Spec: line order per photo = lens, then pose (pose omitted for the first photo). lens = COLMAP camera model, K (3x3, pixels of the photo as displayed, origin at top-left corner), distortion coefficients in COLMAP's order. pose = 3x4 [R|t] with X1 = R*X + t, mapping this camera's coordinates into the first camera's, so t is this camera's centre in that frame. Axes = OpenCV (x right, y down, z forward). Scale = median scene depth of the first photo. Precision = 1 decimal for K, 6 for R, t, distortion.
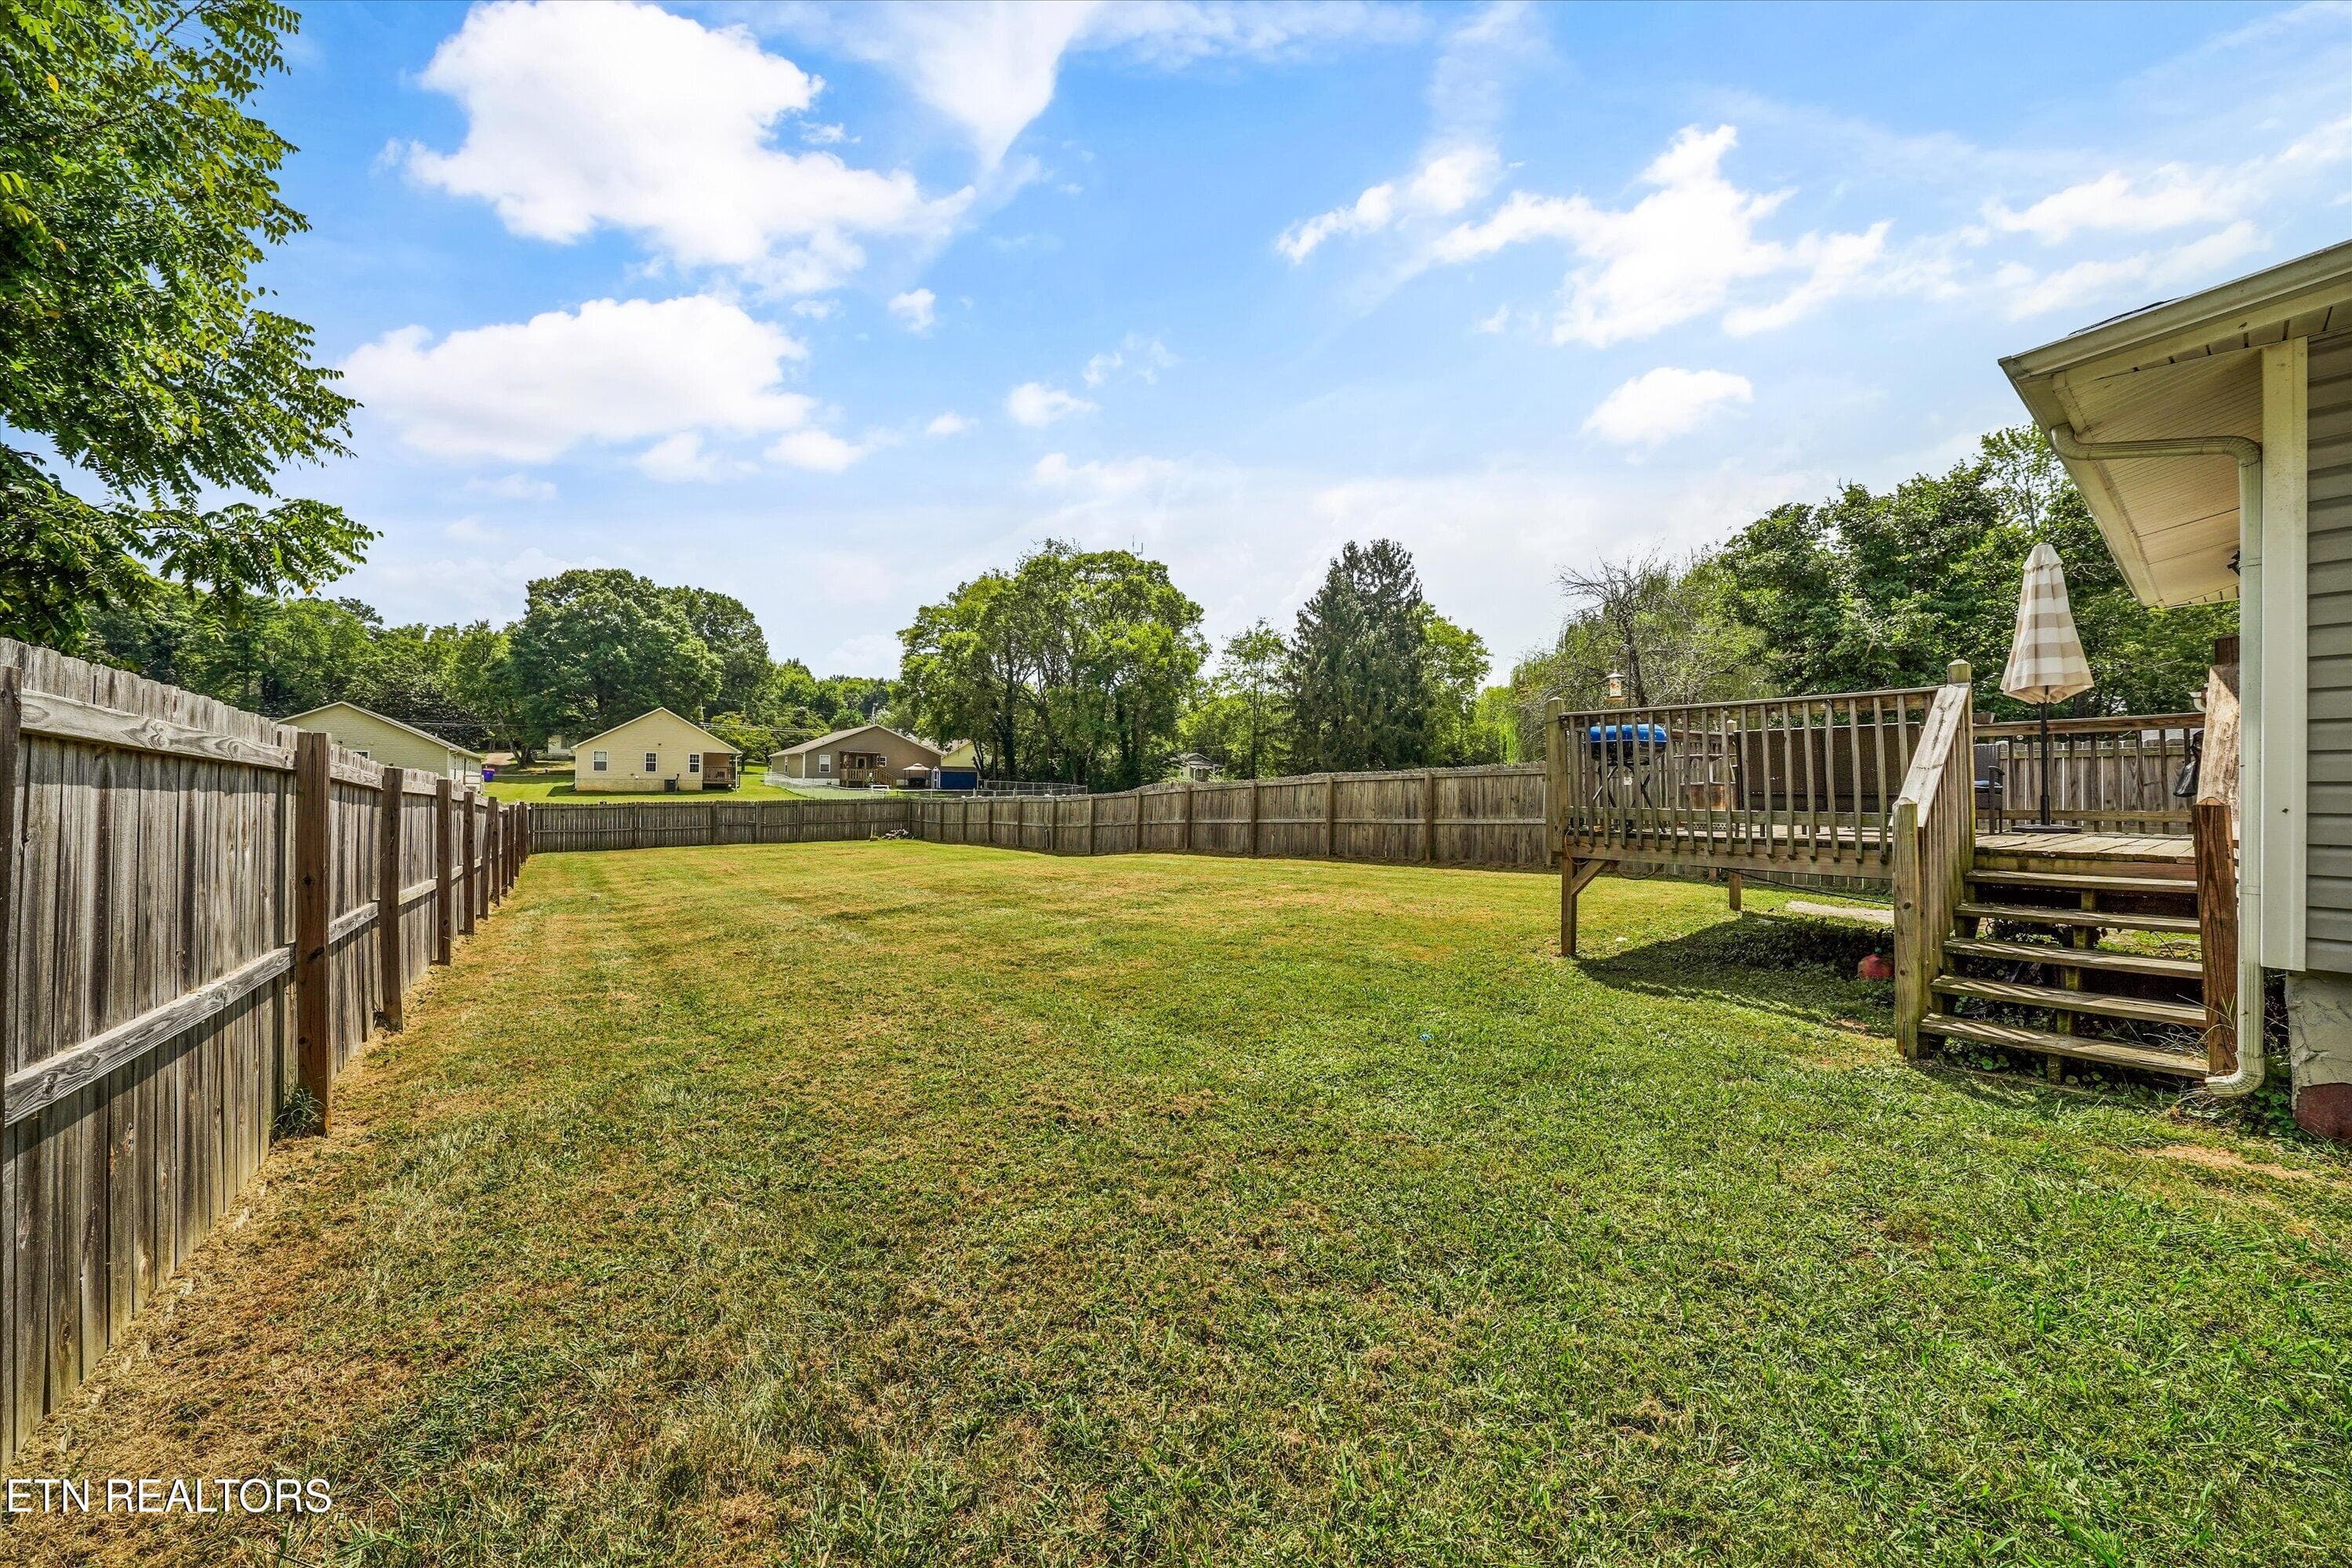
lens RADIAL K [[846.5, 0, 1176.0], [0, 846.5, 784.0], [0, 0, 1]] dist [-0.000170, 0.000027]
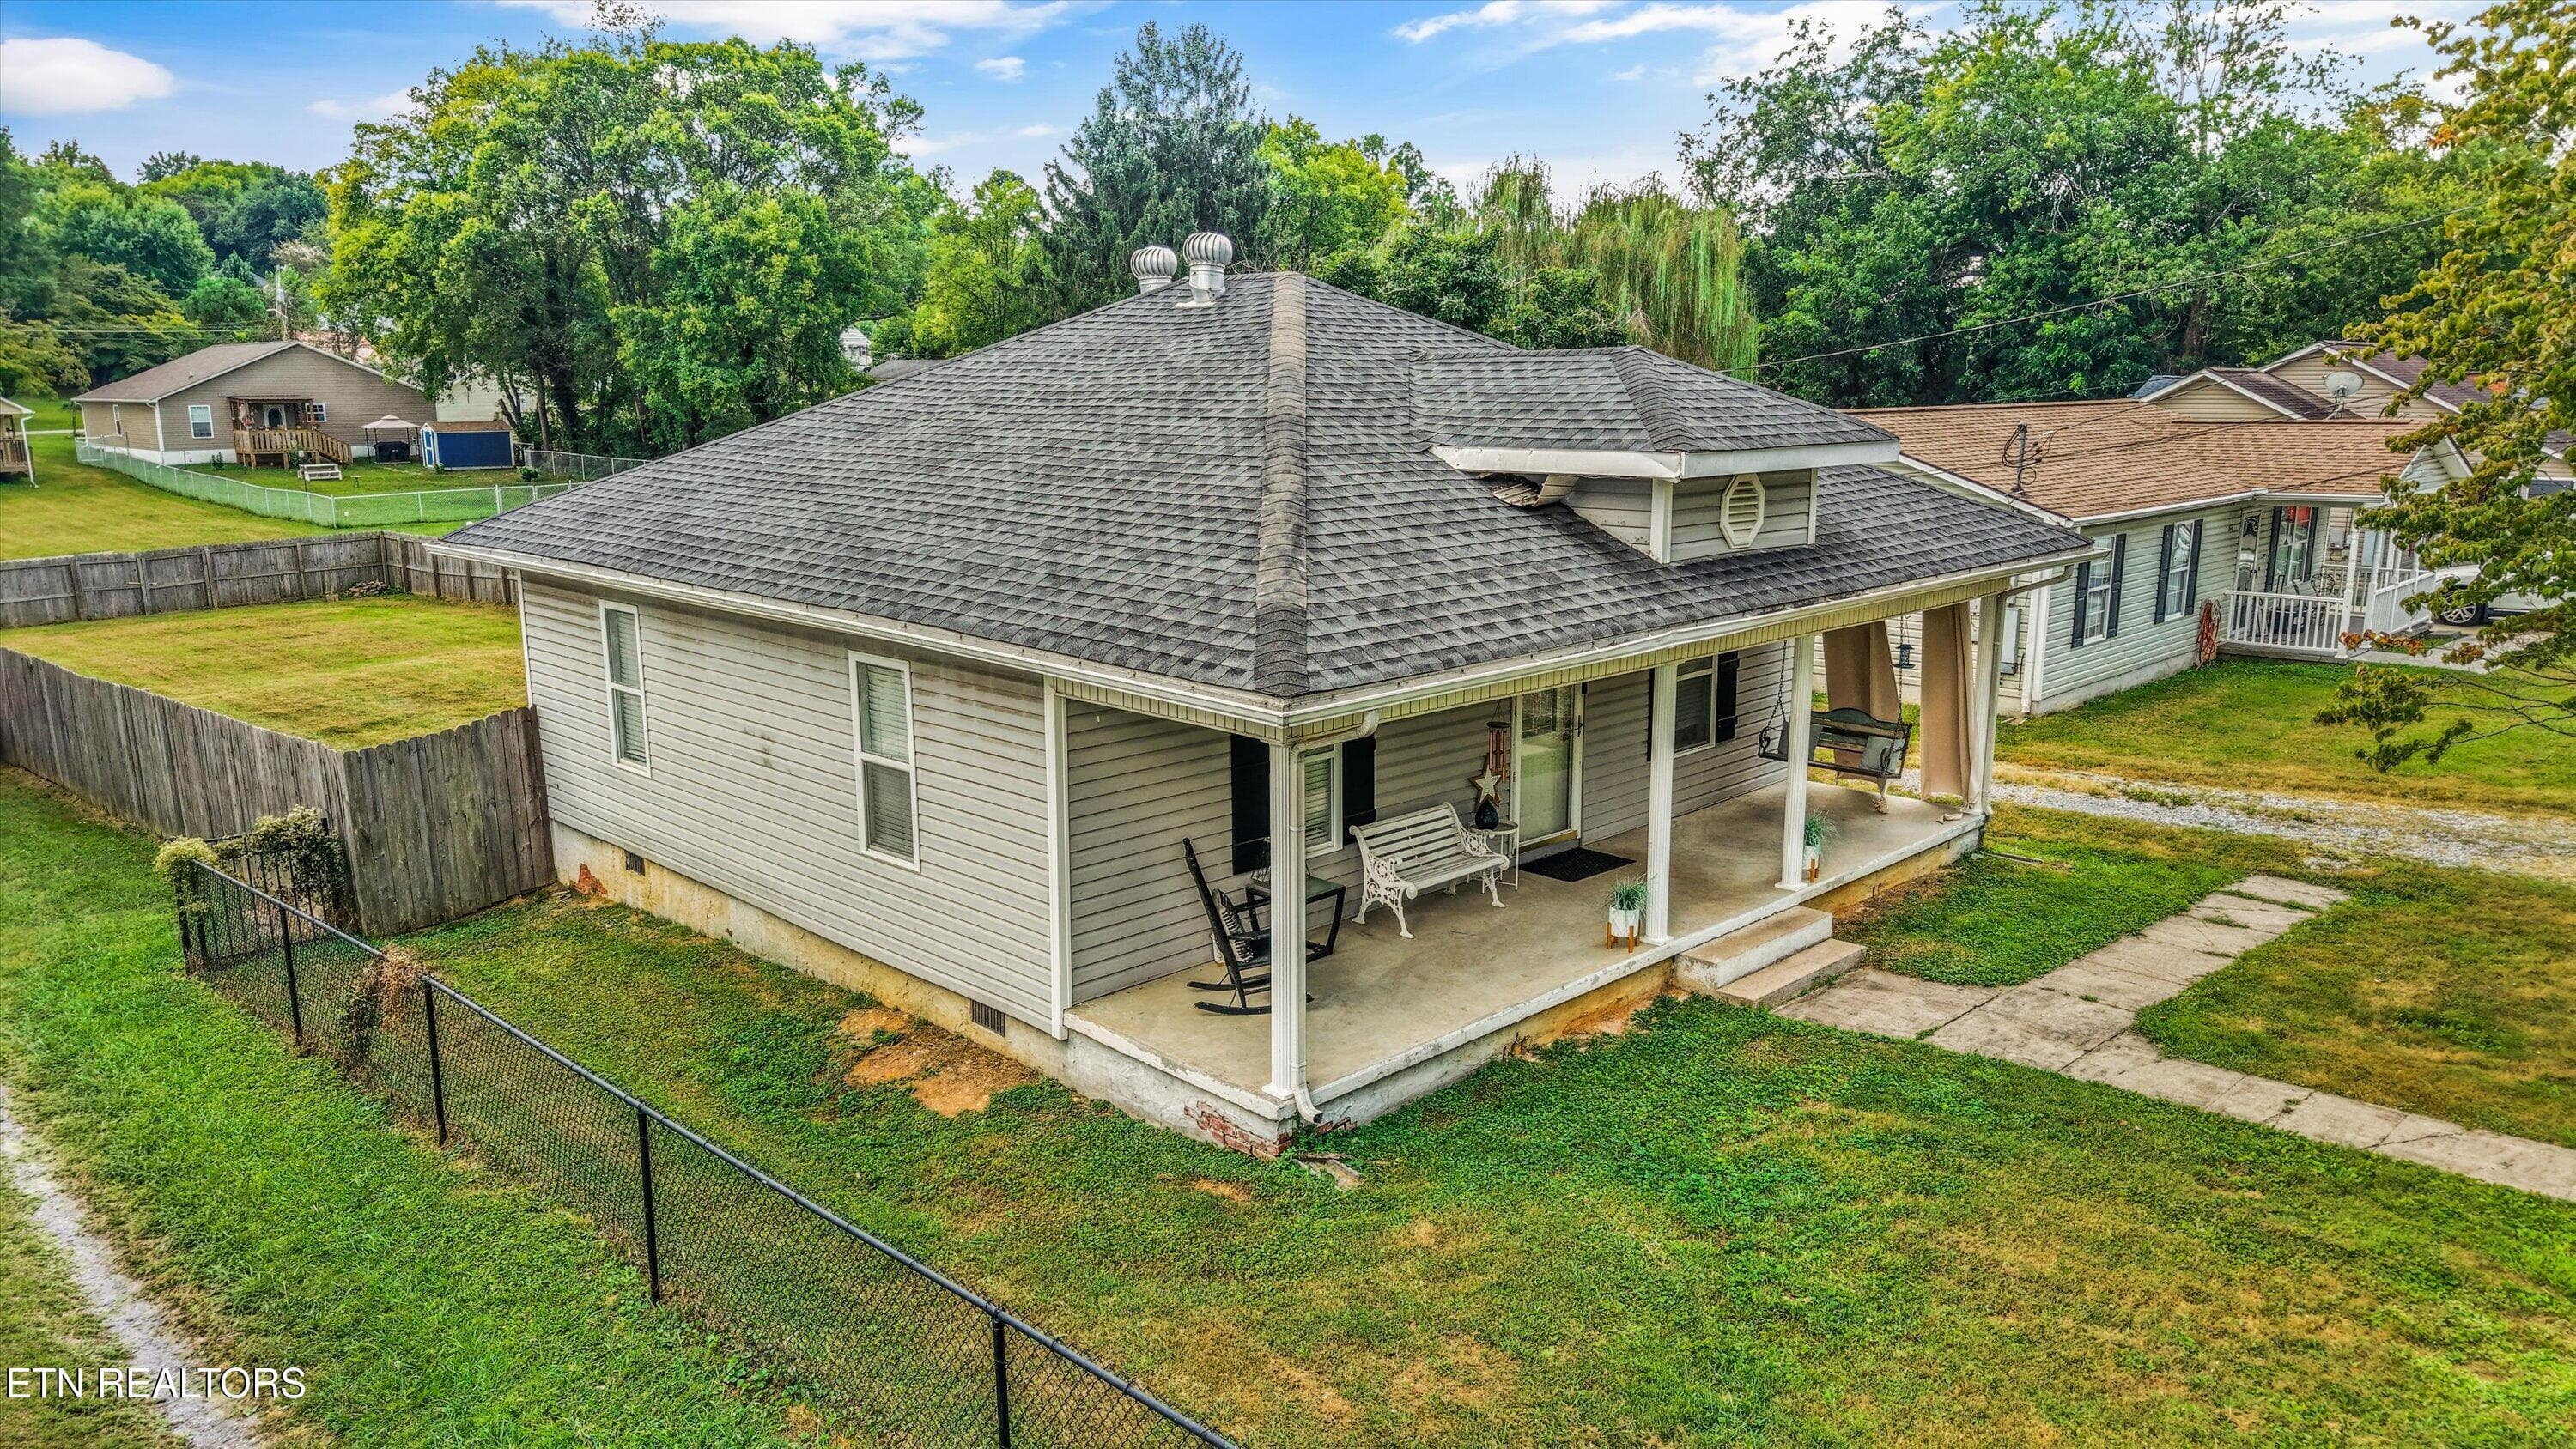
lens RADIAL K [[1685.7, 0, 1288.0], [0, 1685.7, 724.5], [0, 0, 1]] dist [0.000386, -0.001574]
pose [[0.983245, -0.054686, 0.173895, 0.063642], [0.019574, 0.980100, 0.197539, -0.035812], [-0.181237, -0.190825, 0.964748, -0.187782]]
